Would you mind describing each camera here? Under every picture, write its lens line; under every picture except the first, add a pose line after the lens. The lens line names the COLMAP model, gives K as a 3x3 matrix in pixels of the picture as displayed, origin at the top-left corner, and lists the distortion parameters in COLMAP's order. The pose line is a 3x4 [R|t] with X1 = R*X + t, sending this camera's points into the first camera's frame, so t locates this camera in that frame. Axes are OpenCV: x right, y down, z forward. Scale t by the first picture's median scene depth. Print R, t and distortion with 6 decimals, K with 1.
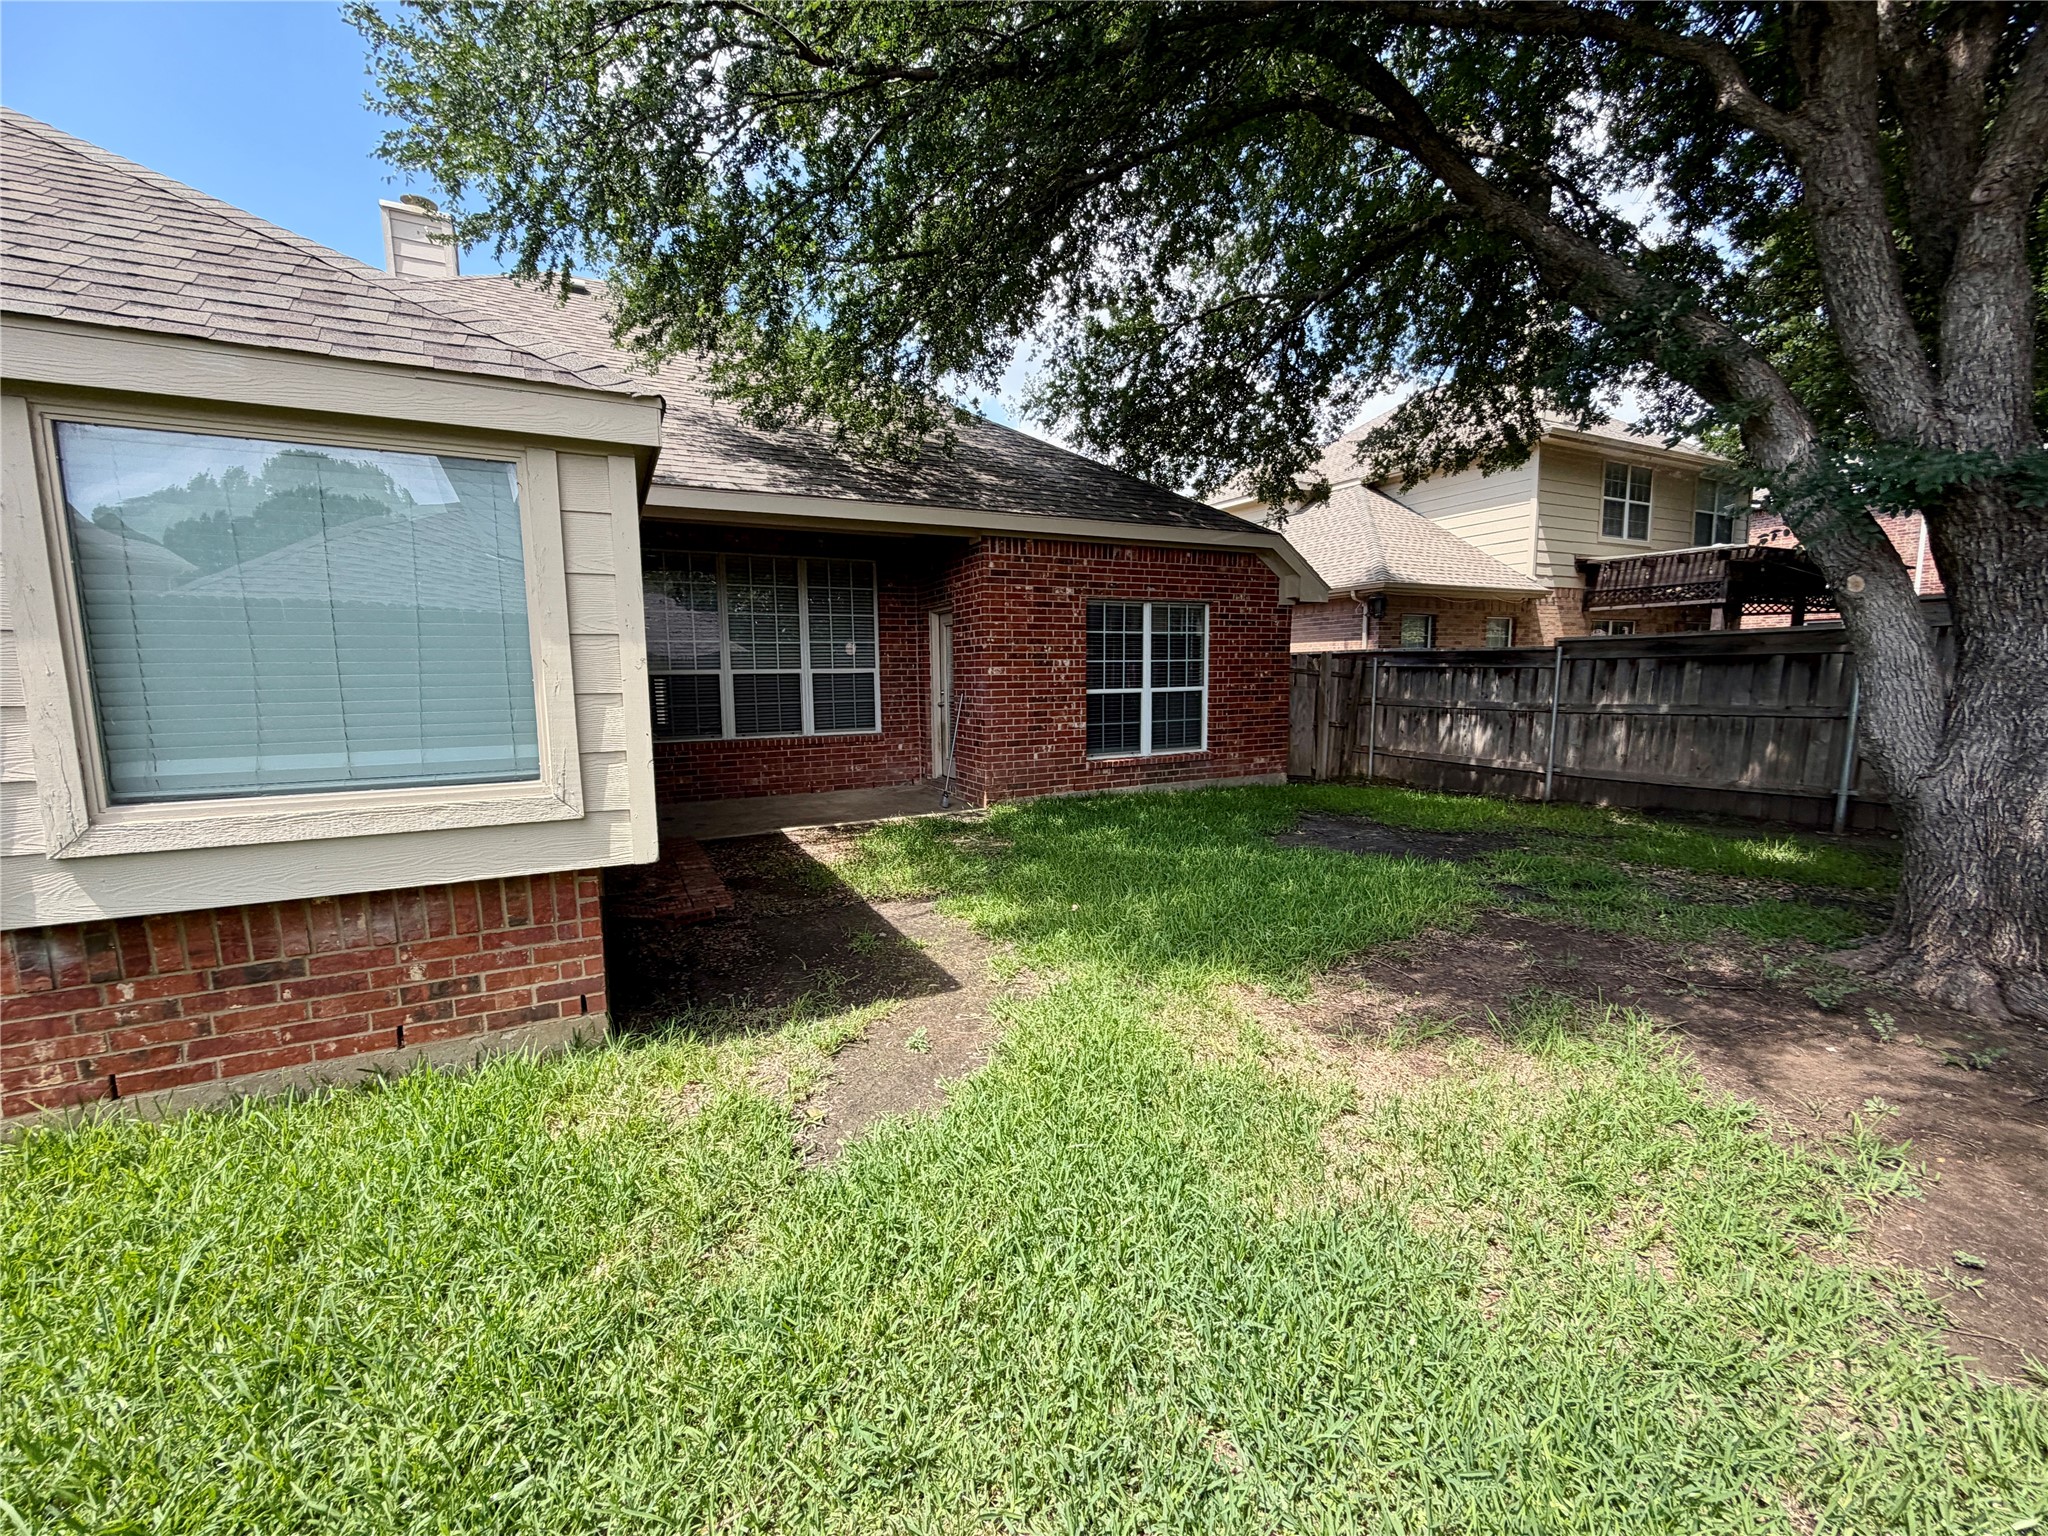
lens RADIAL K [[817.8, 0, 1017.4], [0, 817.8, 768.8], [0, 0, 1]] dist [0.000122, 0.000408]
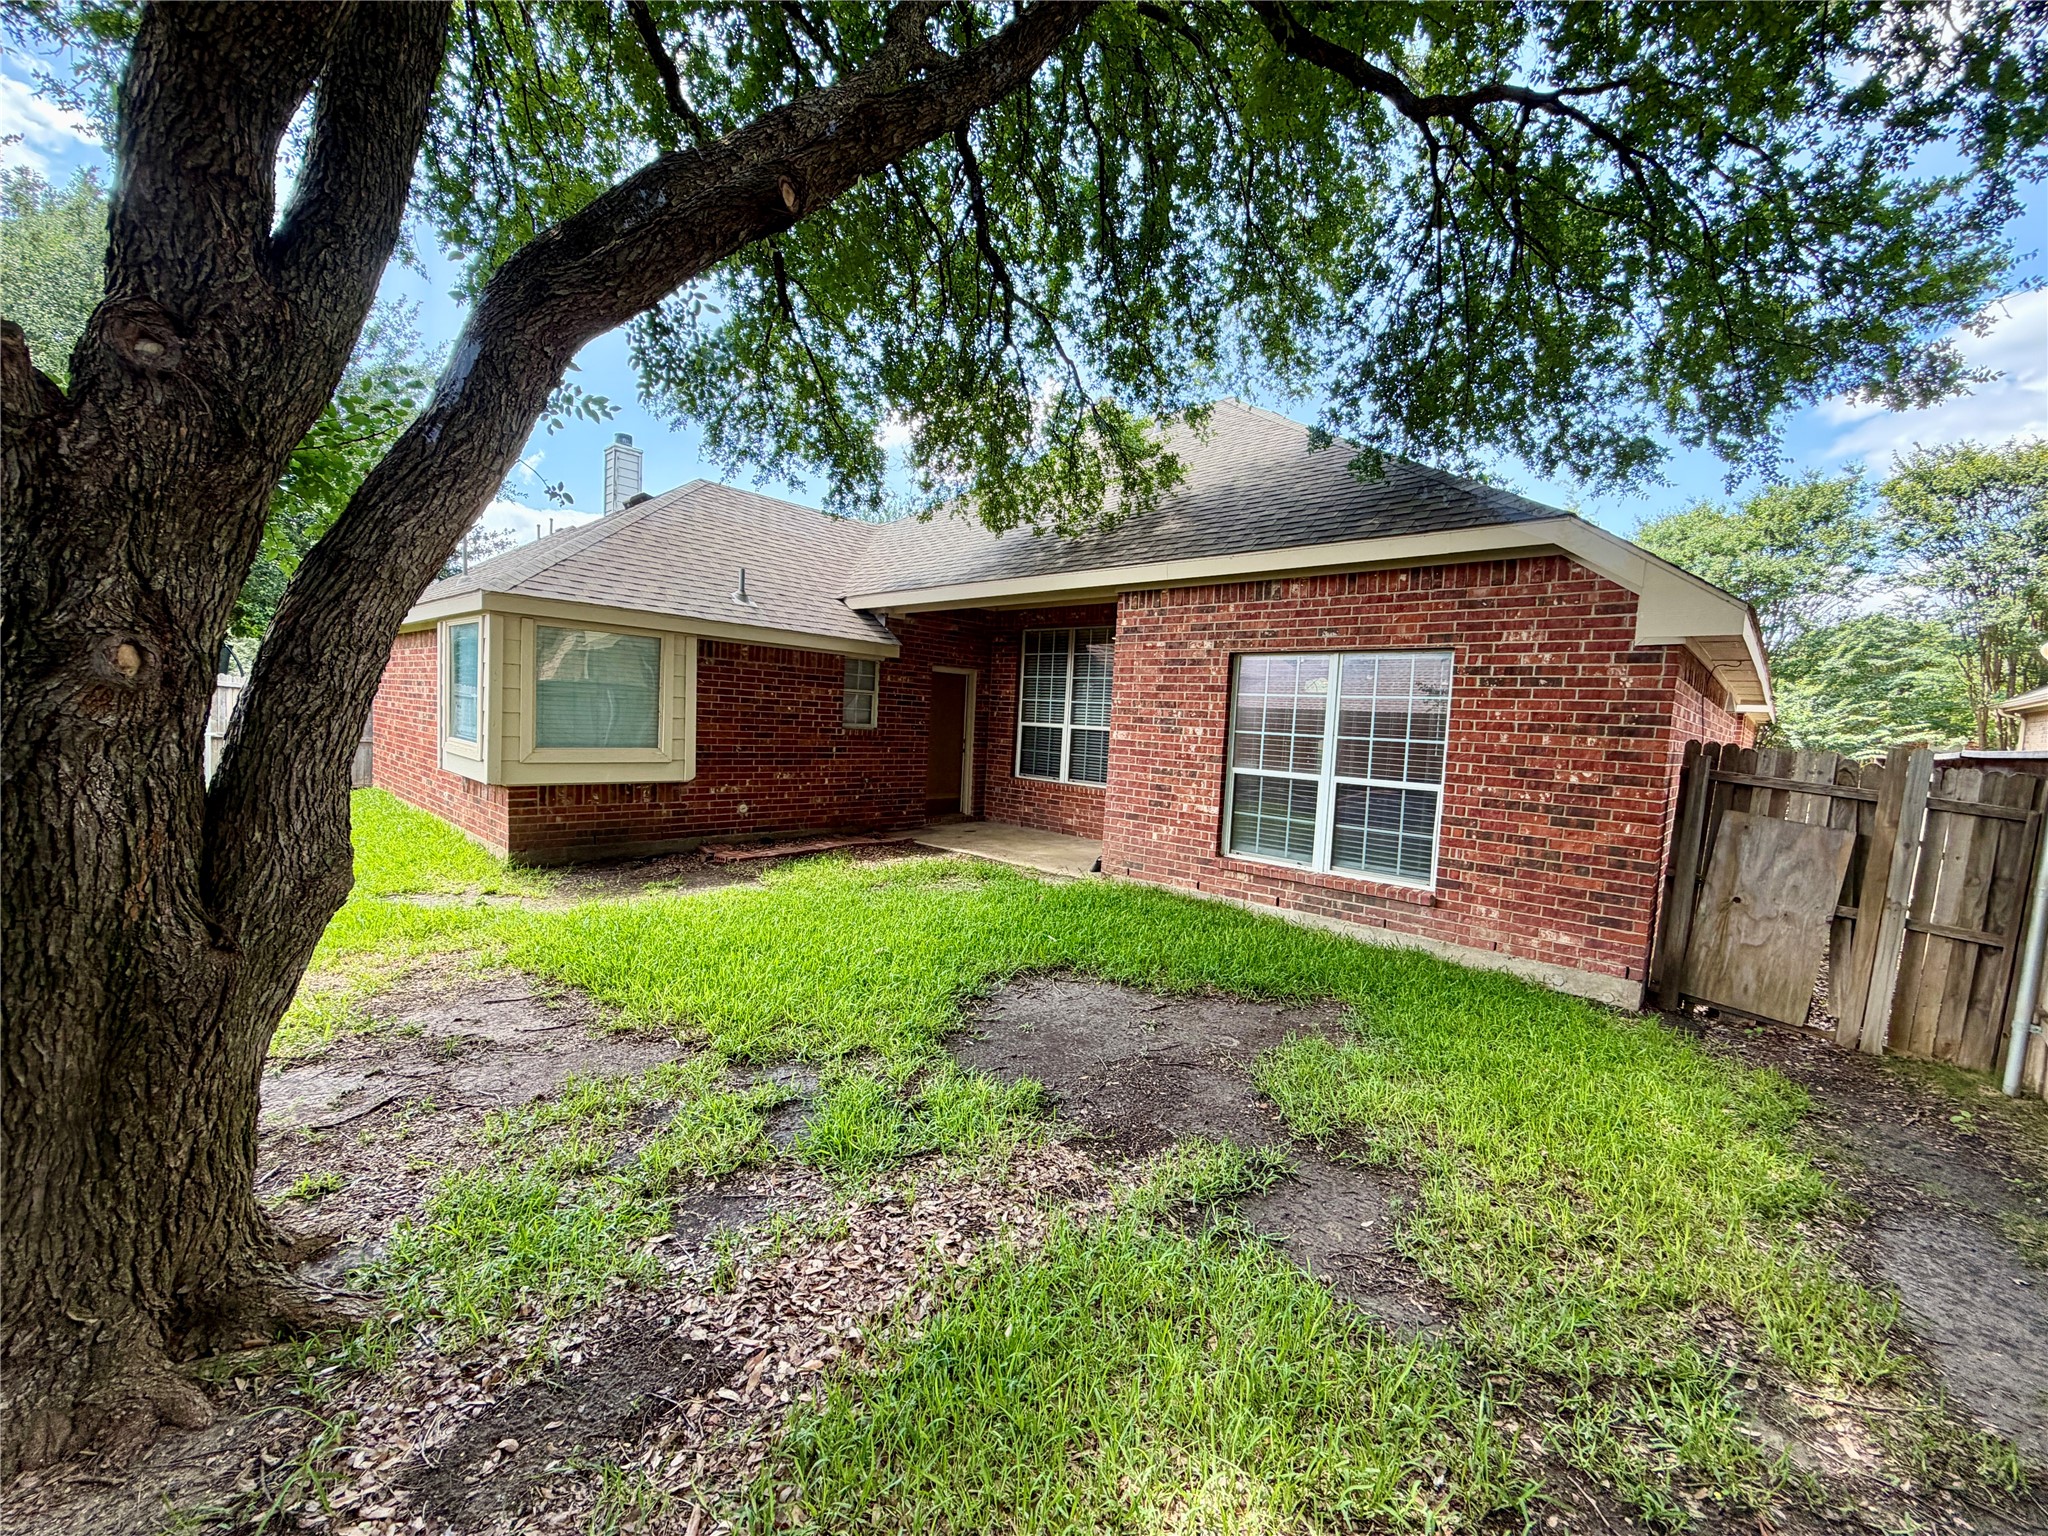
lens RADIAL K [[817.8, 0, 1017.4], [0, 817.8, 768.8], [0, 0, 1]] dist [0.000122, 0.000408]
pose [[0.345993, 0.102762, -0.932593, 0.760909], [-0.148161, 0.987496, 0.053843, -0.108786], [0.926465, 0.119545, 0.356892, 0.536959]]
